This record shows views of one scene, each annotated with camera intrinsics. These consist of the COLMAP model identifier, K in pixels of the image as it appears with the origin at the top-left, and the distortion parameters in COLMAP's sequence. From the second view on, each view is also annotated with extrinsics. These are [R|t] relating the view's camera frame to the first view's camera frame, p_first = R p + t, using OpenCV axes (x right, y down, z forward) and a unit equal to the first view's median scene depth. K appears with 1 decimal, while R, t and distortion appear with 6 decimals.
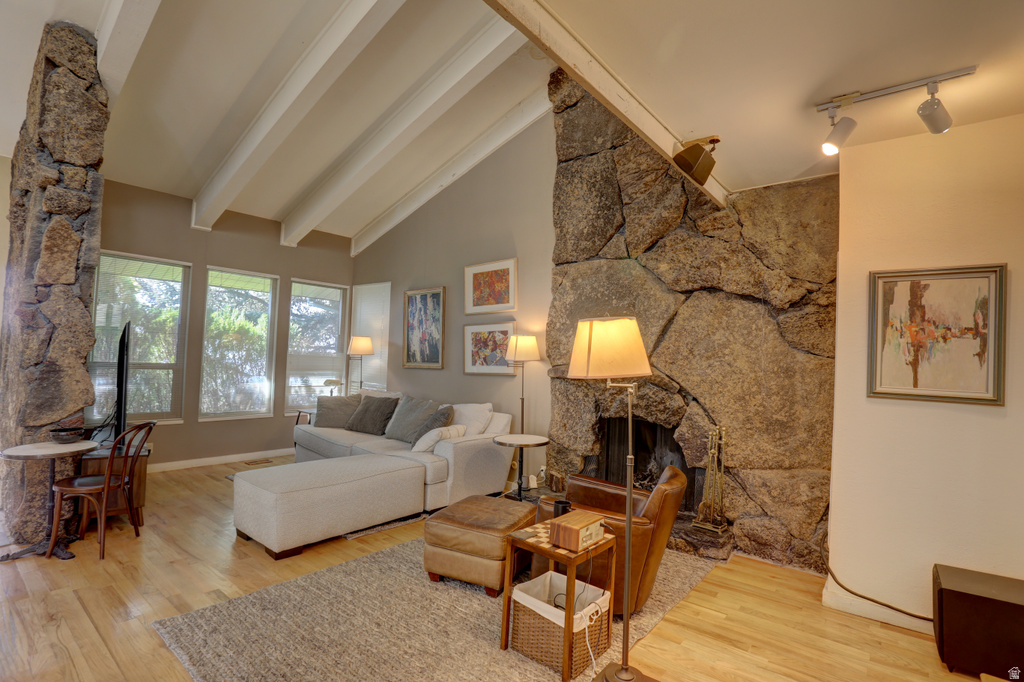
lens RADIAL K [[497.9, 0, 512.0], [0, 497.9, 341.0], [0, 0, 1]] dist [-0.079254, 0.035073]
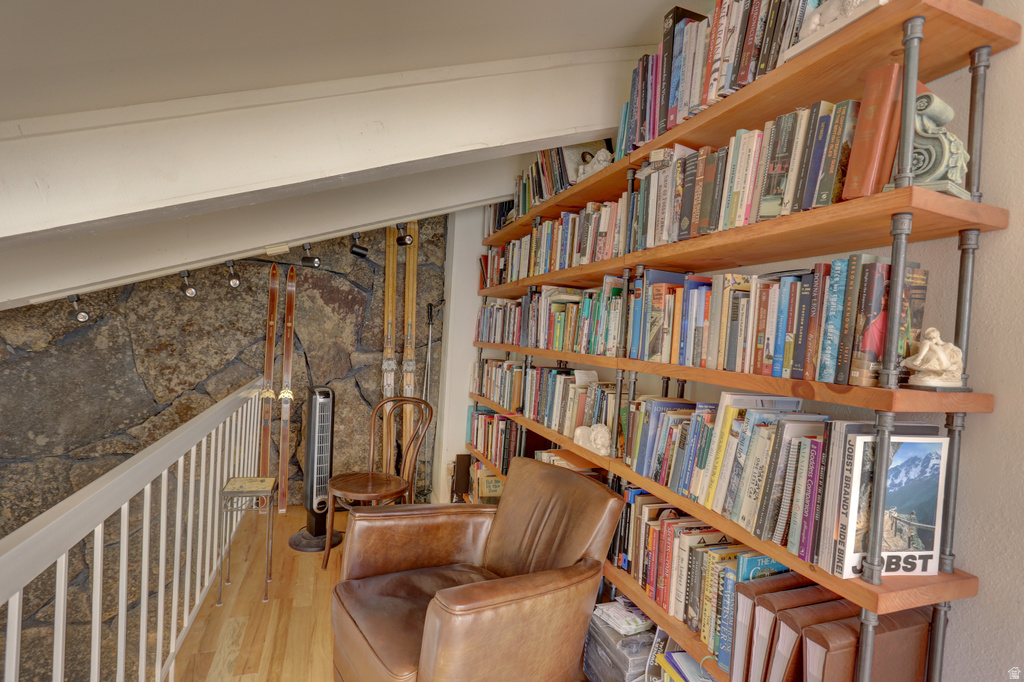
lens RADIAL K [[497.9, 0, 512.0], [0, 497.9, 341.0], [0, 0, 1]] dist [-0.079254, 0.035073]
pose [[0.535195, -0.011653, 0.844648, -0.017678], [-0.070434, 0.995807, 0.058368, -0.616850], [-0.841787, -0.090730, 0.532131, 0.151637]]
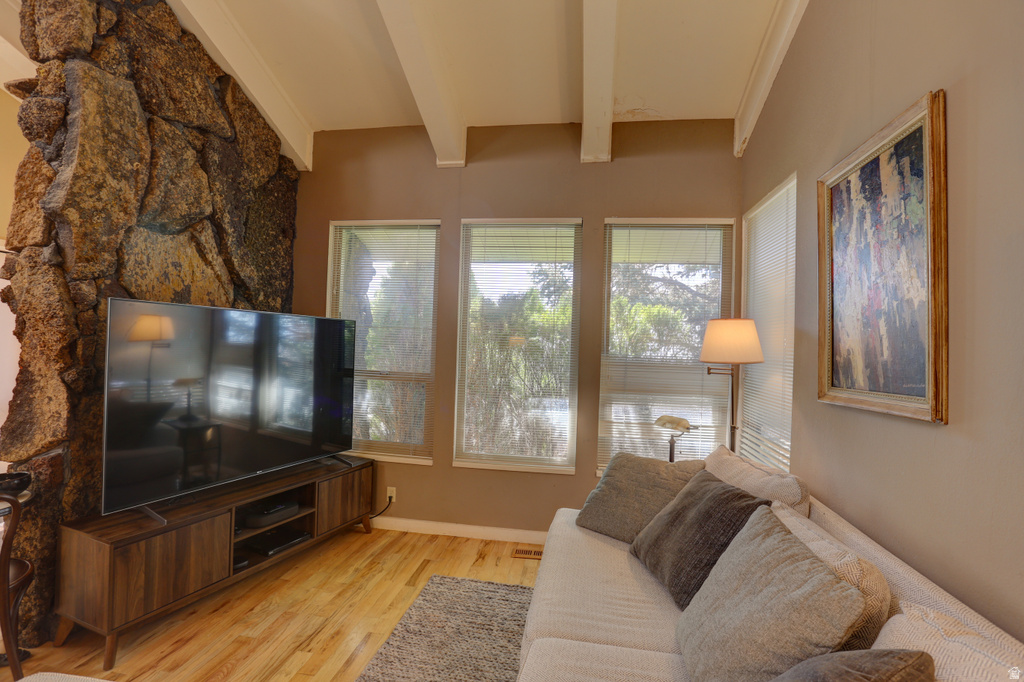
lens RADIAL K [[497.9, 0, 512.0], [0, 497.9, 341.0], [0, 0, 1]] dist [-0.079254, 0.035073]
pose [[0.494156, -0.026461, -0.868971, -0.048464], [0.012759, 0.999650, -0.023184, 0.022674], [0.869280, 0.000369, 0.494320, 0.885560]]
